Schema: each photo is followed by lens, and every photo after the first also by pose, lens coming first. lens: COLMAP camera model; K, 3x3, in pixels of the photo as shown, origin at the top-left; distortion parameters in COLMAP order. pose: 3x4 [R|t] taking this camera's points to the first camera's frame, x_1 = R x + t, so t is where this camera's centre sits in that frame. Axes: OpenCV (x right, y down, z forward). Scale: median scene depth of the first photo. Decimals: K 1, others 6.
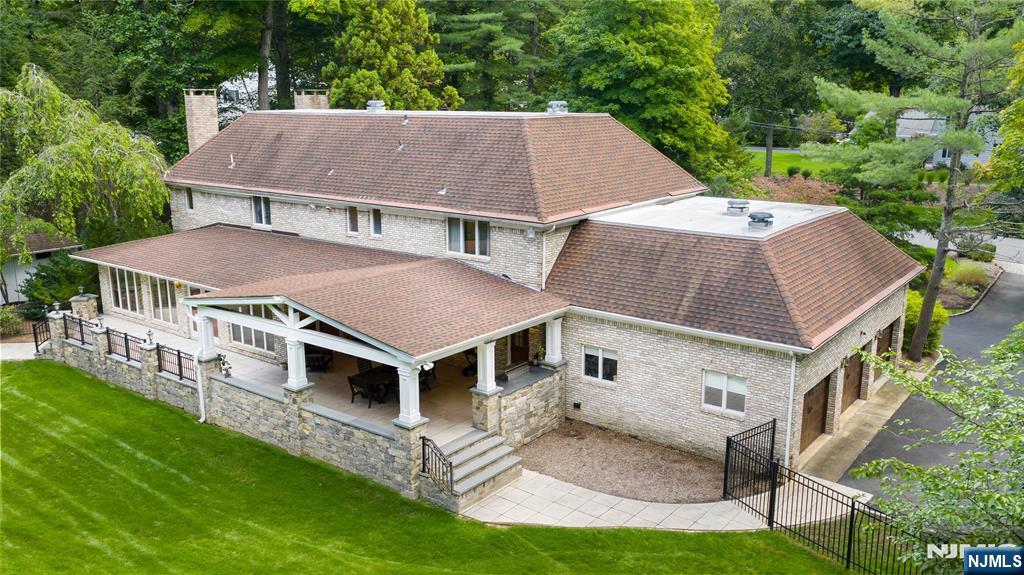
lens RADIAL K [[877.5, 0, 509.8], [0, 877.5, 279.4], [0, 0, 1]] dist [-0.011488, -0.015208]
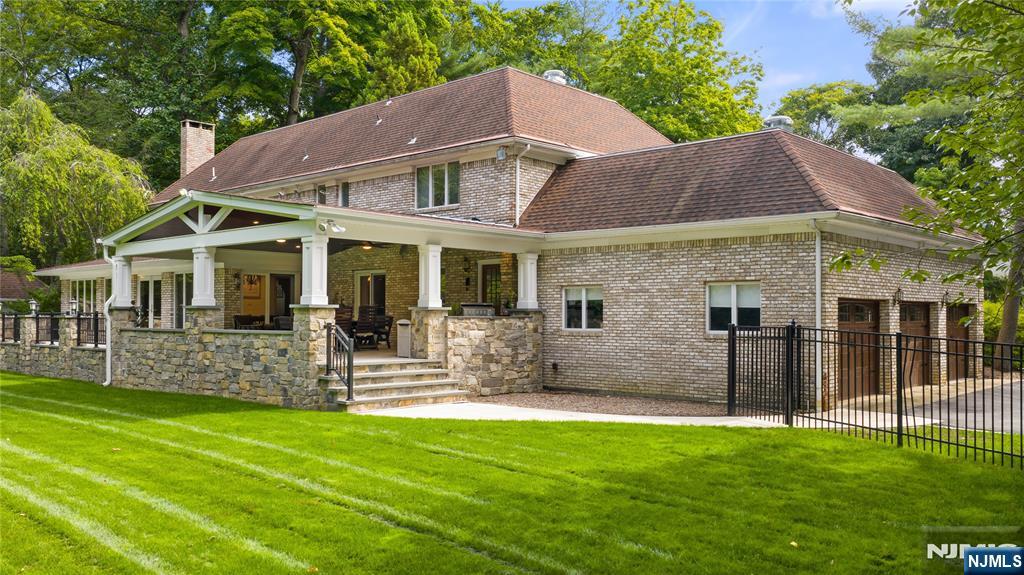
lens RADIAL K [[877.5, 0, 512.0], [0, 877.5, 297.8], [0, 0, 1]] dist [-0.011488, -0.015208]
pose [[0.996309, 0.005513, -0.085668, 0.105408], [-0.025875, 0.970810, -0.238448, 0.276996], [0.081853, 0.239785, 0.967369, 0.215497]]
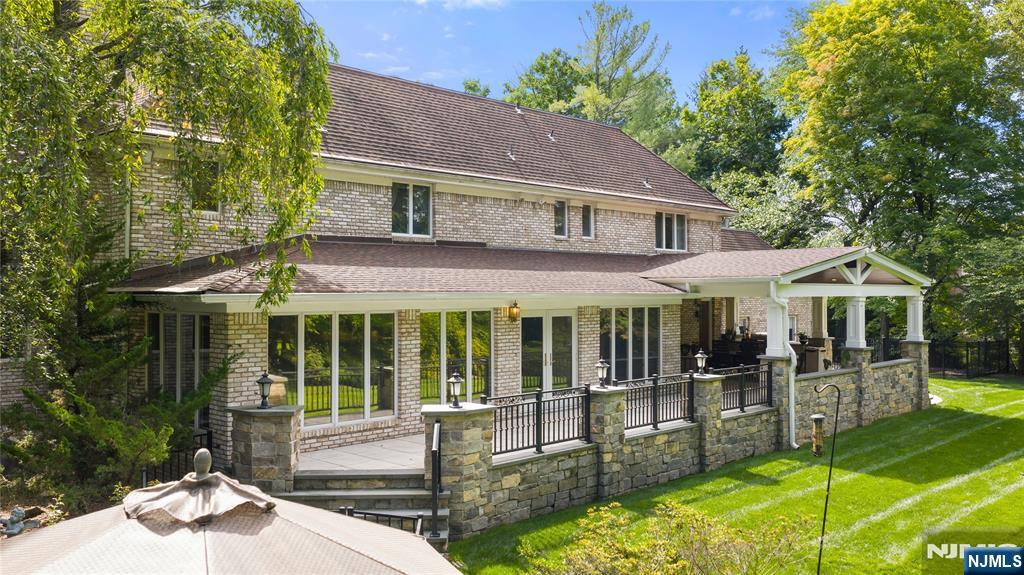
lens RADIAL K [[877.5, 0, 512.4], [0, 877.5, 286.7], [0, 0, 1]] dist [-0.011488, -0.015208]
pose [[0.107965, 0.009556, 0.994109, -1.123448], [0.215605, 0.975930, -0.032797, 0.007514], [-0.970494, 0.217876, 0.103306, 1.152867]]
